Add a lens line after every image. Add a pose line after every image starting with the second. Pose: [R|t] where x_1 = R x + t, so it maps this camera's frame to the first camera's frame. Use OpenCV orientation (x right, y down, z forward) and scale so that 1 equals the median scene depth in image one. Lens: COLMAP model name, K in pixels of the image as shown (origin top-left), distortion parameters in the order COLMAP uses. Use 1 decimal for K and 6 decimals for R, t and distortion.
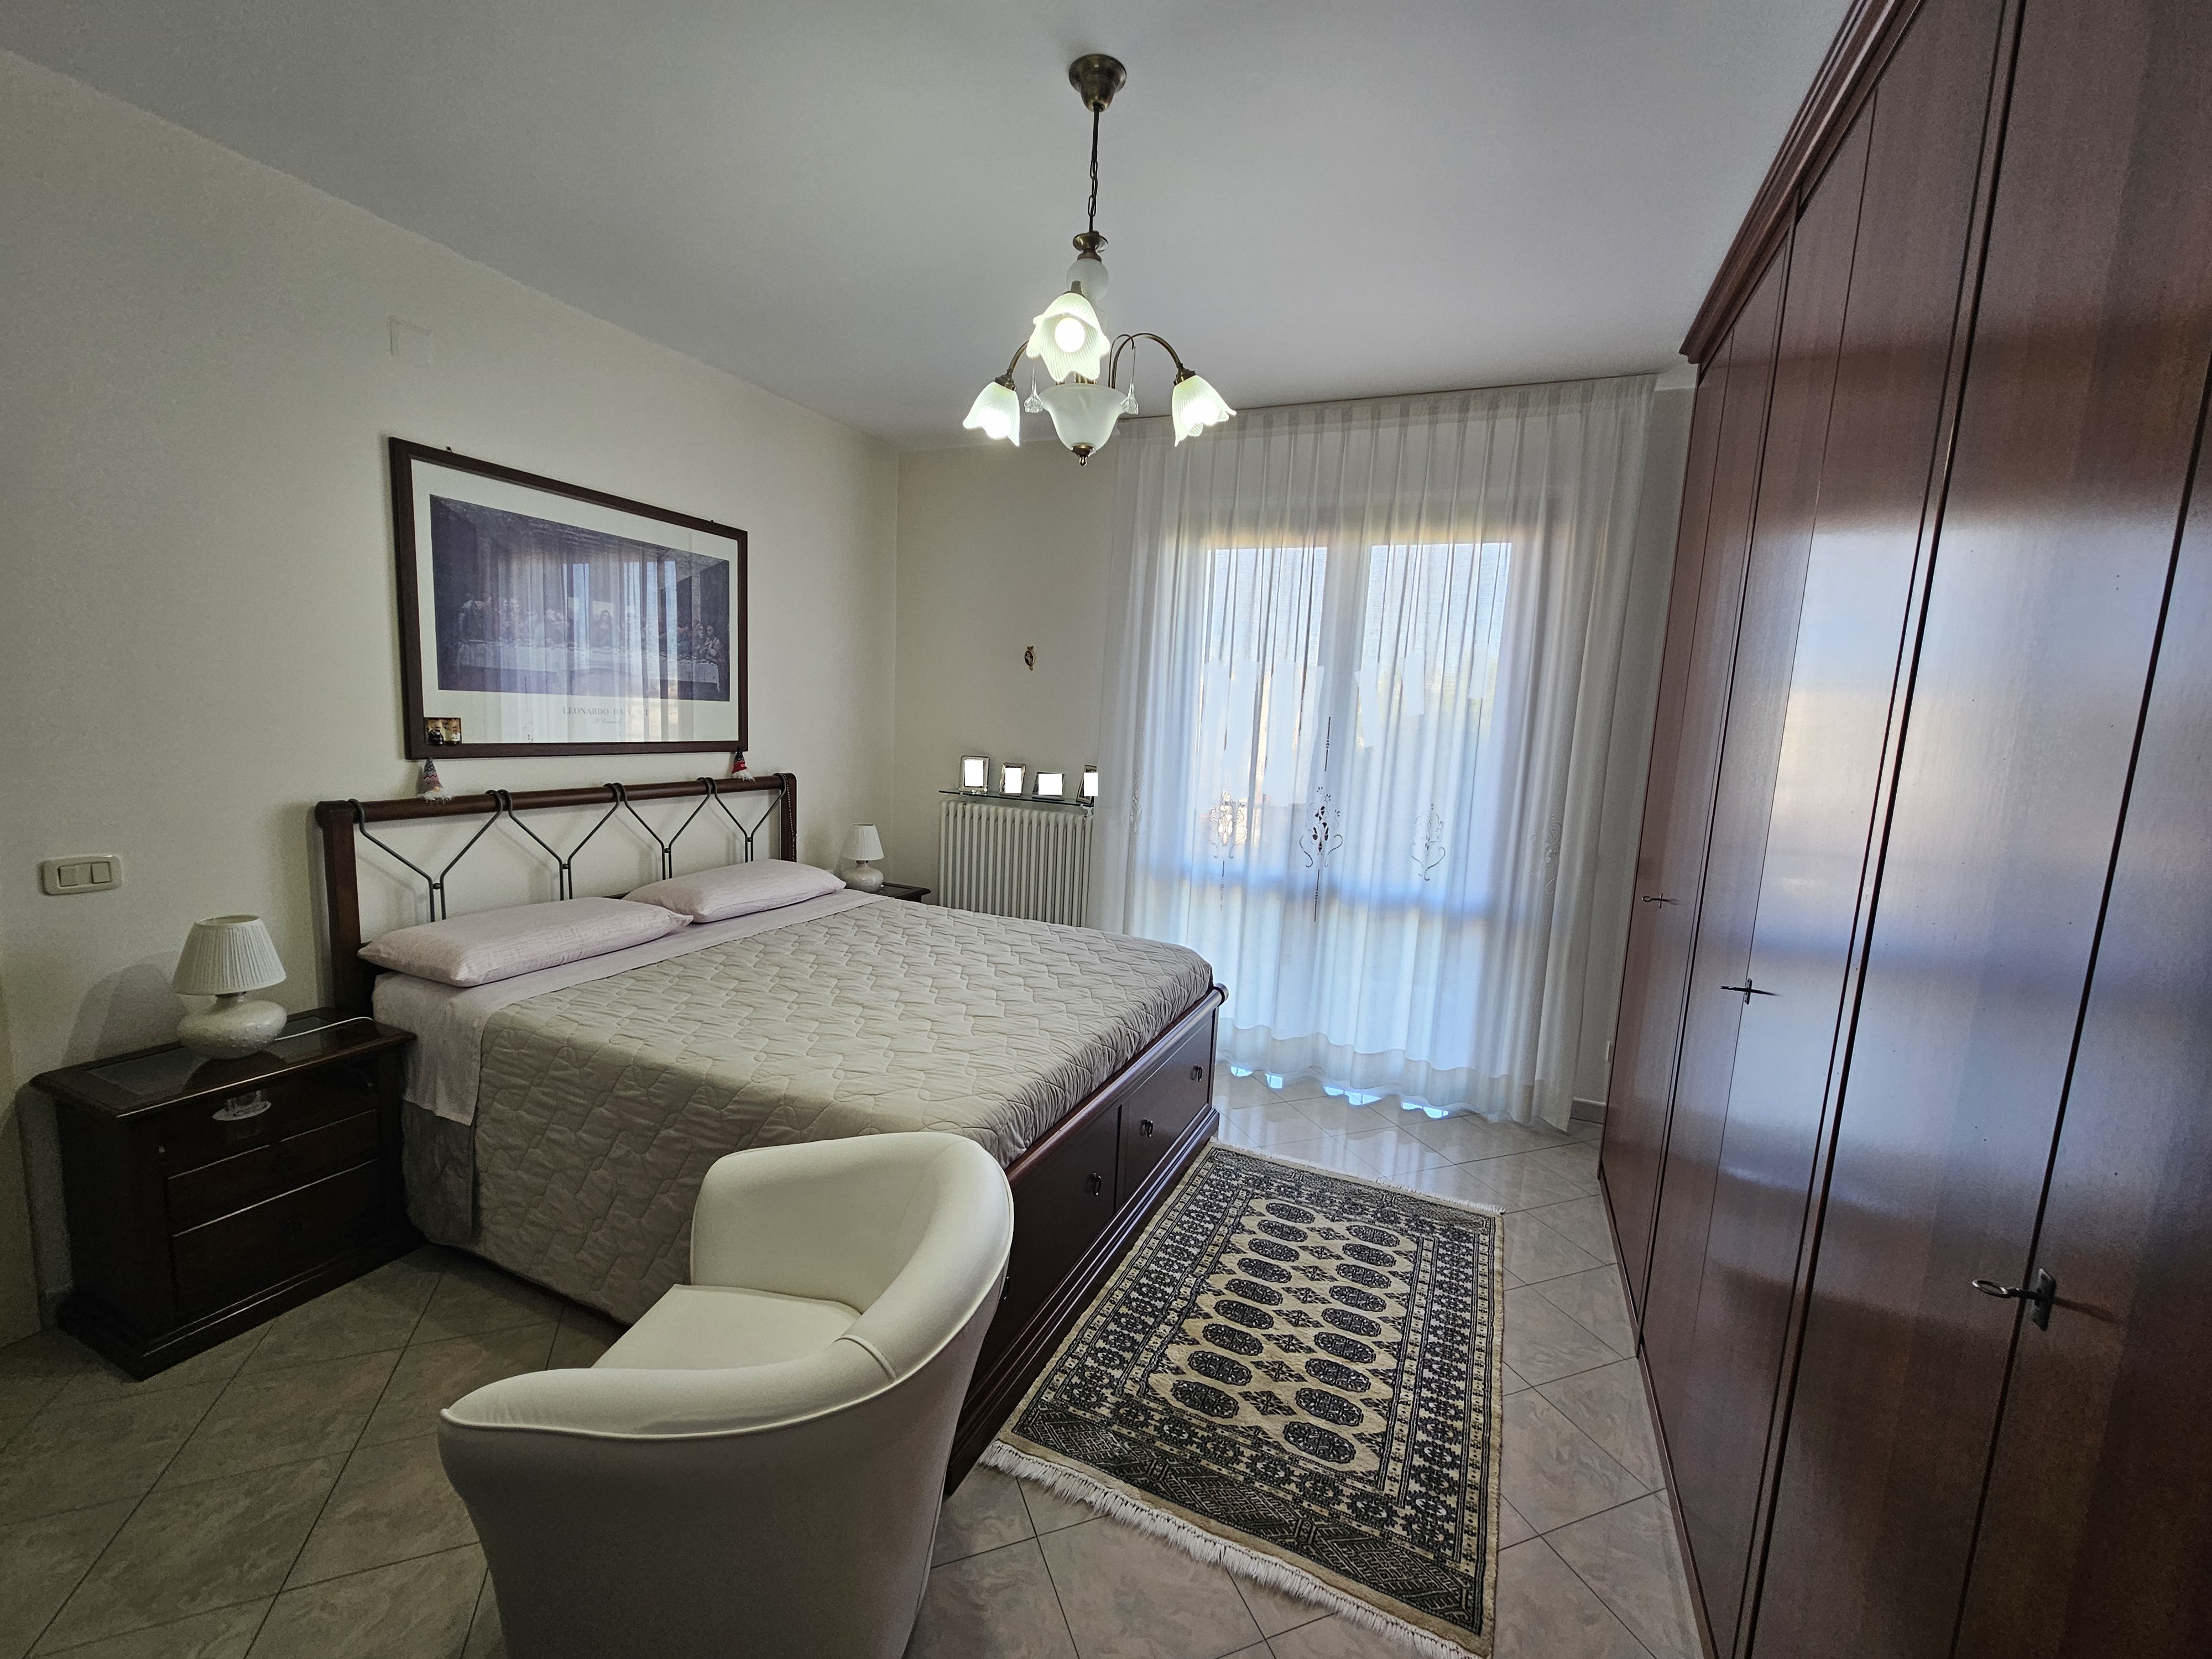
lens RADIAL K [[897.6, 0, 1106.1], [0, 897.6, 841.3], [0, 0, 1]] dist [-0.000139, -0.000003]
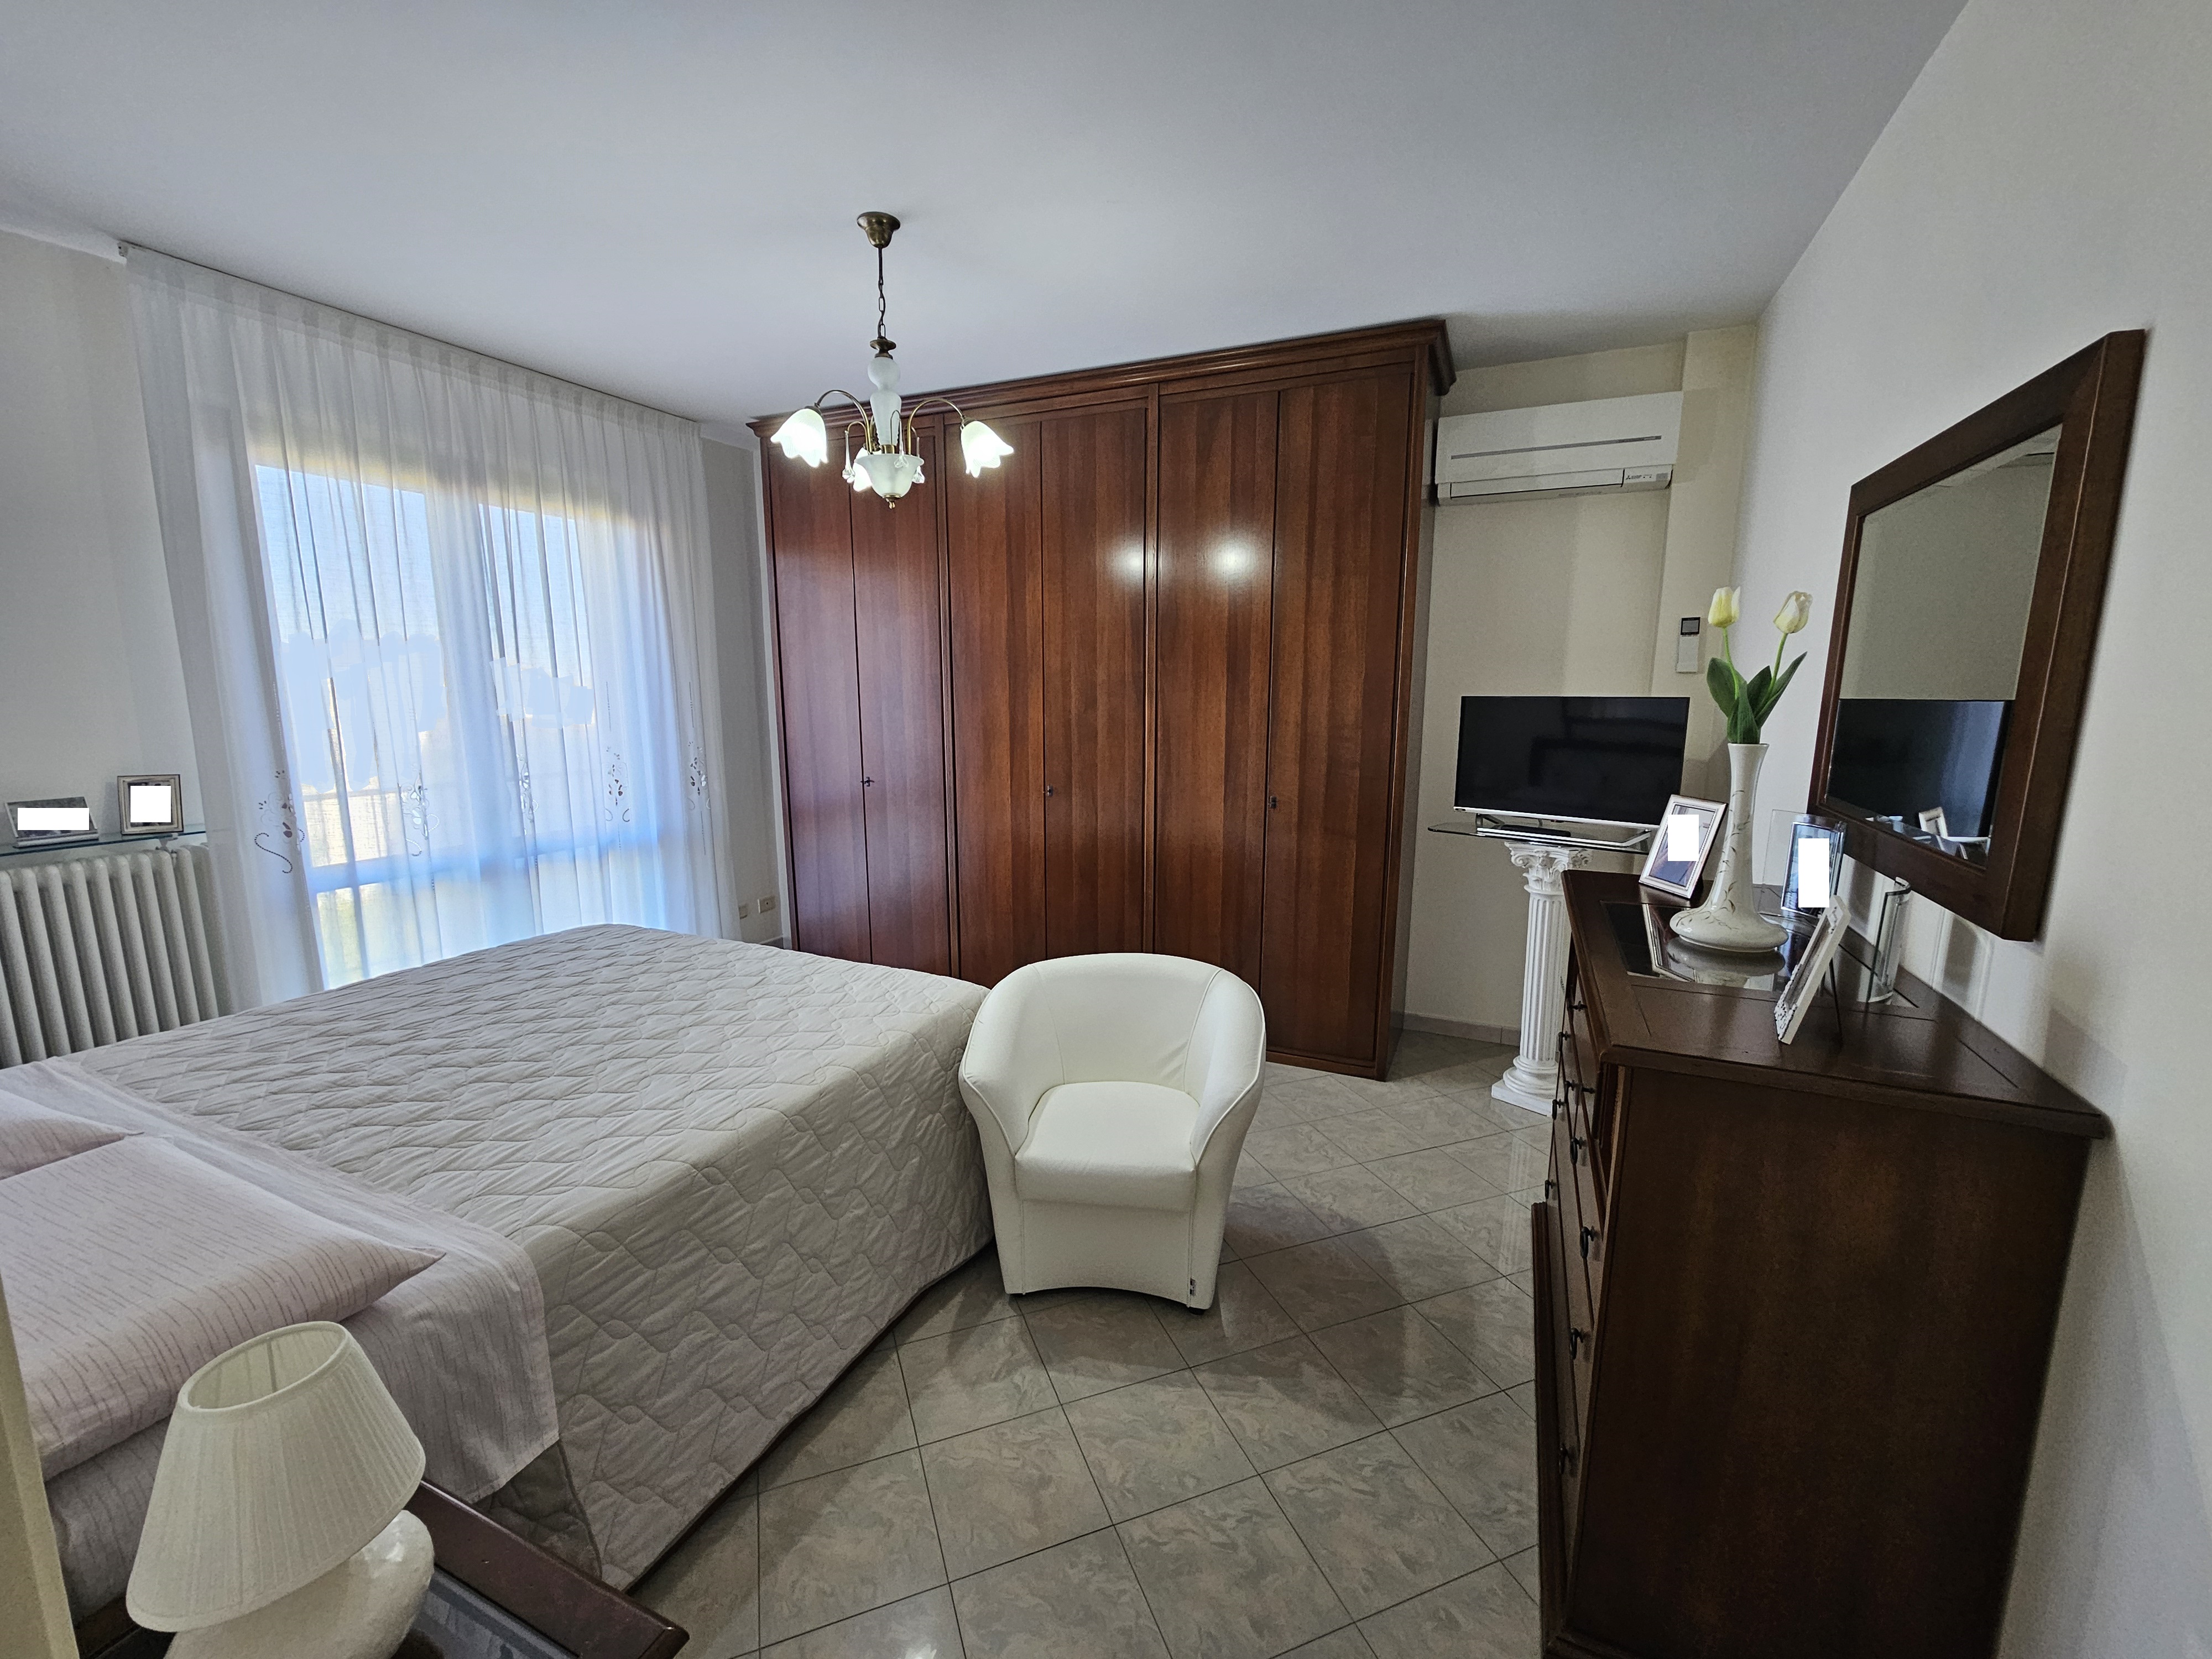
lens RADIAL K [[897.6, 0, 1105.1], [0, 897.6, 824.9], [0, 0, 1]] dist [-0.000139, -0.000003]
pose [[0.018819, -0.209210, 0.977690, -0.792066], [0.143933, 0.968244, 0.204418, -0.101106], [-0.989409, 0.136875, 0.048334, 0.361219]]
